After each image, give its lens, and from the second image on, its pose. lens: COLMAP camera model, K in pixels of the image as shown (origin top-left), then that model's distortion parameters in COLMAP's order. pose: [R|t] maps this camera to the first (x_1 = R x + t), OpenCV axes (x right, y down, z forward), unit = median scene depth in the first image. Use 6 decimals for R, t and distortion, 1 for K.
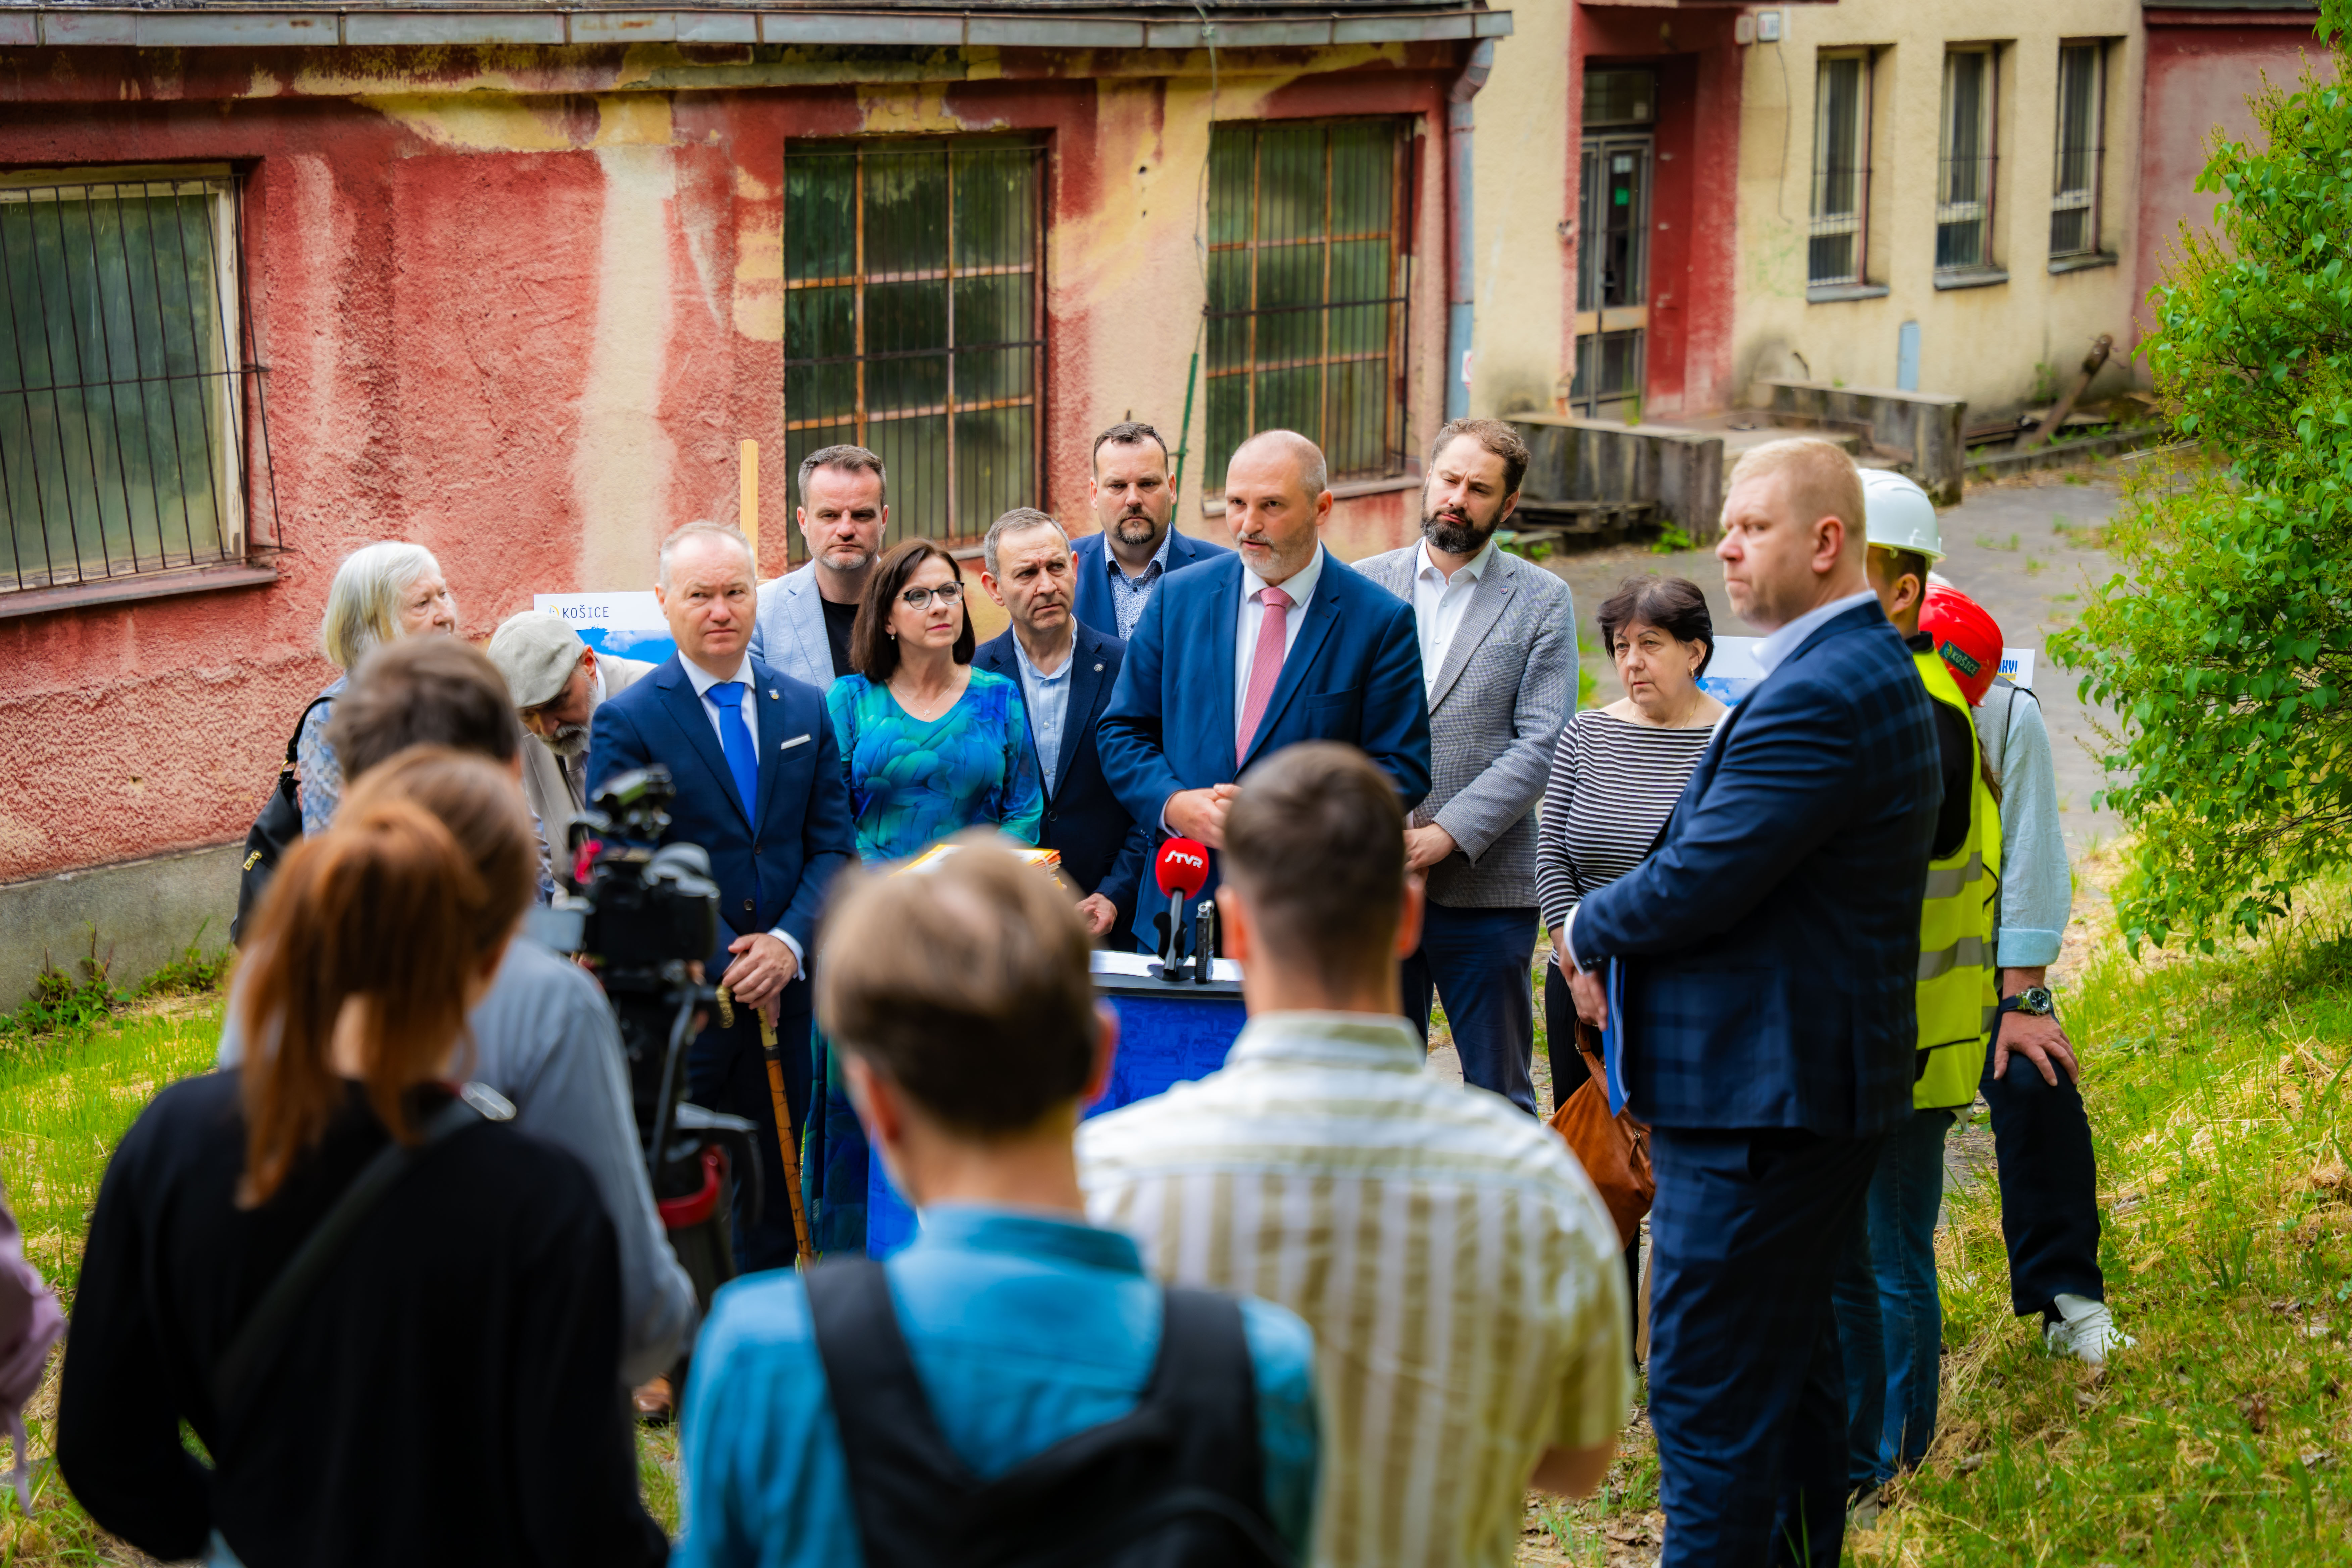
lens RADIAL K [[4565.6, 0, 1216.2], [0, 4565.6, 788.2], [0, 0, 1]] dist [0.051286, 0.000000]
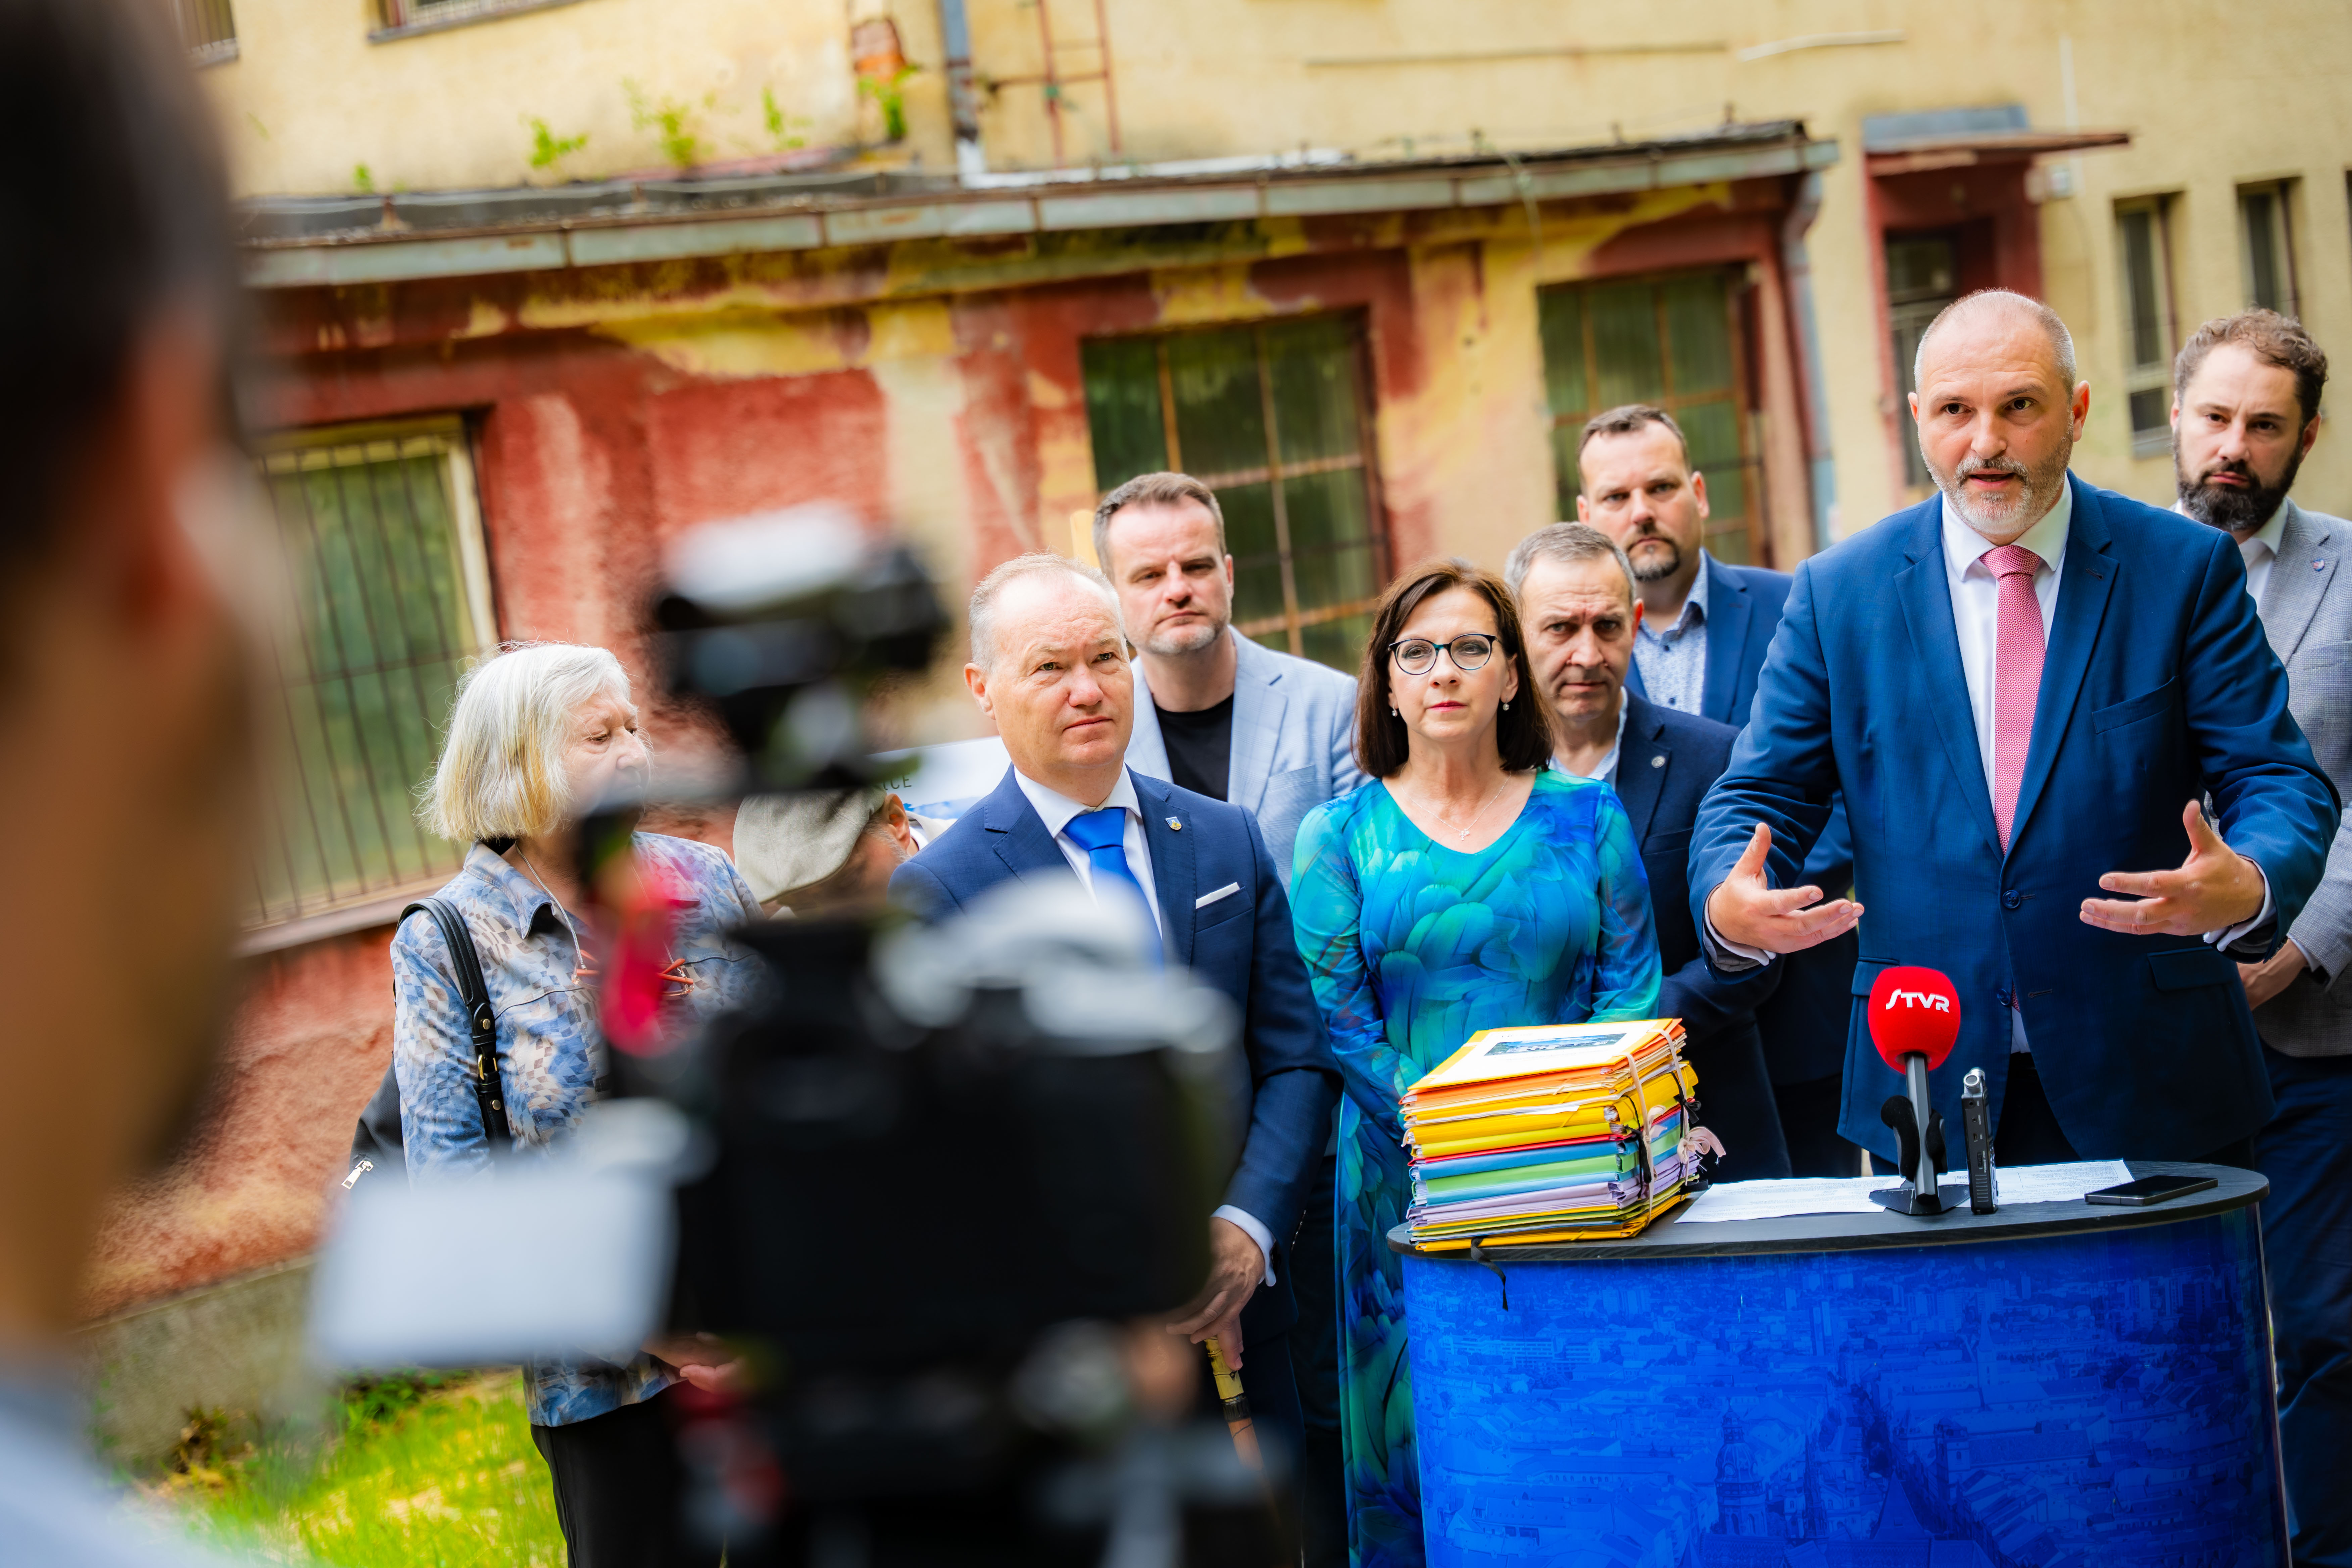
lens RADIAL K [[4077.4, 0, 1191.8], [0, 4077.4, 802.6], [0, 0, 1]] dist [0.039620, 0.000000]
pose [[0.990077, -0.120175, -0.072843, -0.024077], [0.115158, 0.990908, -0.069571, 0.006761], [0.080542, 0.060492, 0.994914, 0.203009]]
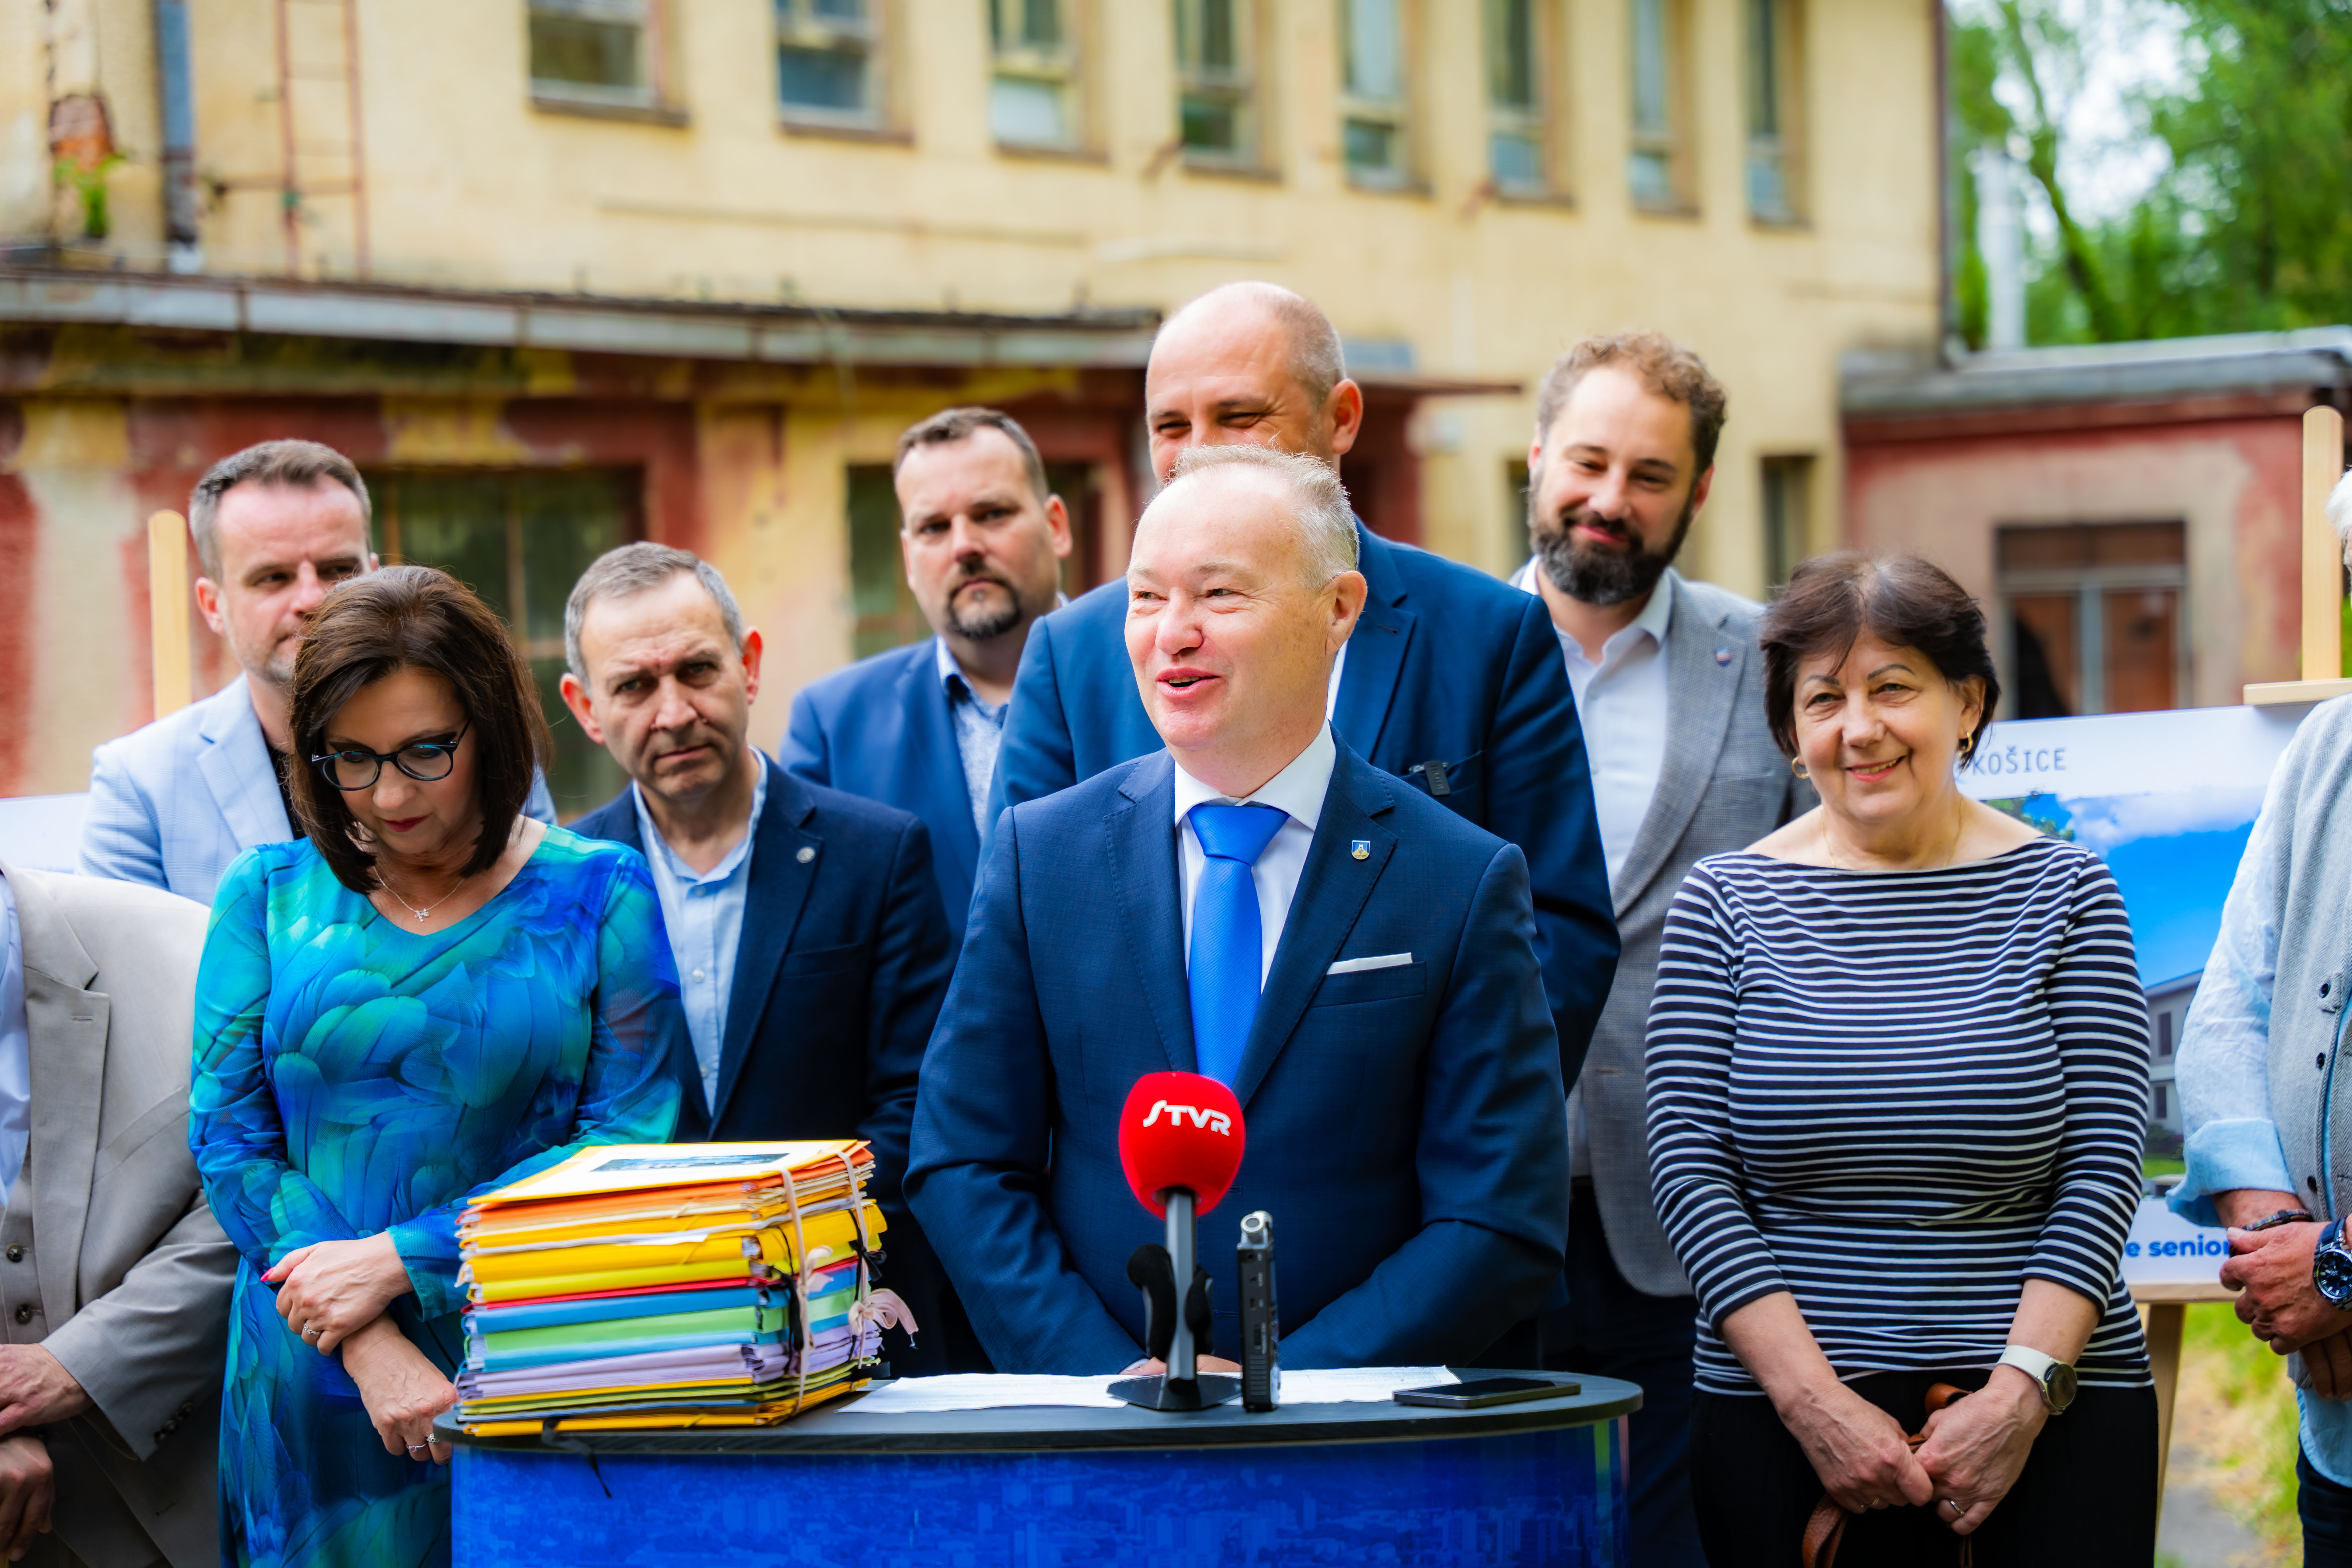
lens RADIAL K [[4565.6, 0, 1213.2], [0, 4565.6, 840.1], [0, 0, 1]] dist [0.051286, 0.000000]
pose [[0.993816, -0.056718, 0.095462, -0.018156], [0.067864, 0.990706, -0.117880, 0.016753], [-0.087889, 0.123629, 0.988429, 0.247372]]
